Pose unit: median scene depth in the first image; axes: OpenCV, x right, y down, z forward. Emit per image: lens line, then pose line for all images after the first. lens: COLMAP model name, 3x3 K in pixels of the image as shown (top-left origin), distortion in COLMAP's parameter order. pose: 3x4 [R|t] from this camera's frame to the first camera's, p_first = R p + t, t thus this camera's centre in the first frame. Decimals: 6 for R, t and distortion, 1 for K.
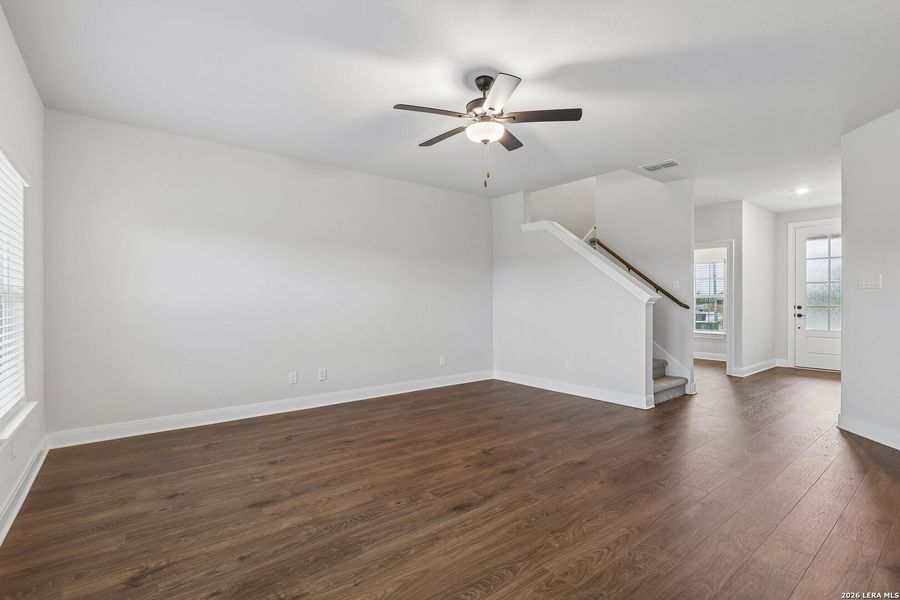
lens RADIAL K [[416.7, 0, 449.2], [0, 416.7, 321.7], [0, 0, 1]] dist [-0.018023, 0.004649]
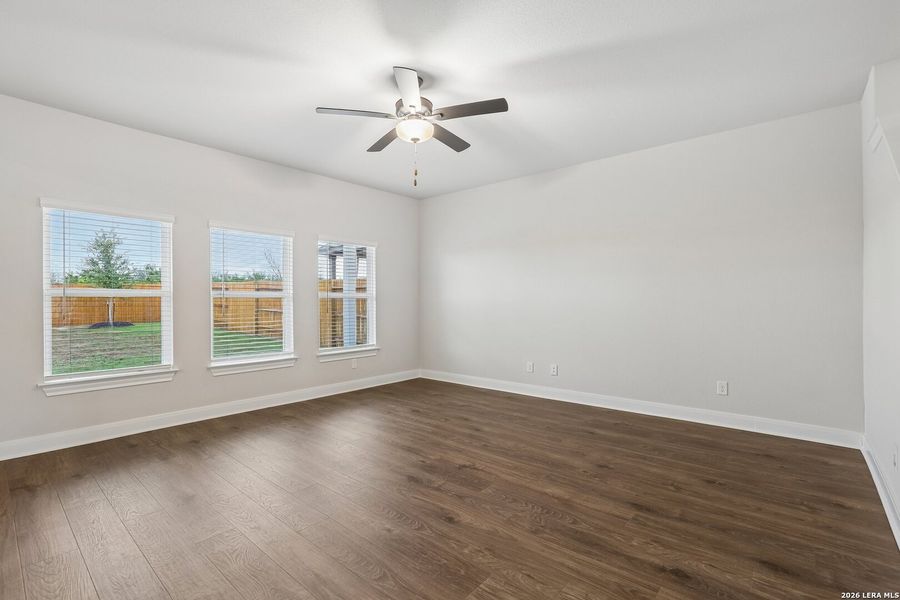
lens RADIAL K [[416.7, 0, 450.8], [0, 416.7, 292.7], [0, 0, 1]] dist [-0.018023, 0.004649]
pose [[0.182826, -0.020461, -0.982932, 0.861038], [-0.044083, 0.998607, -0.028987, -0.026507], [0.982156, 0.048630, 0.181669, 0.710148]]
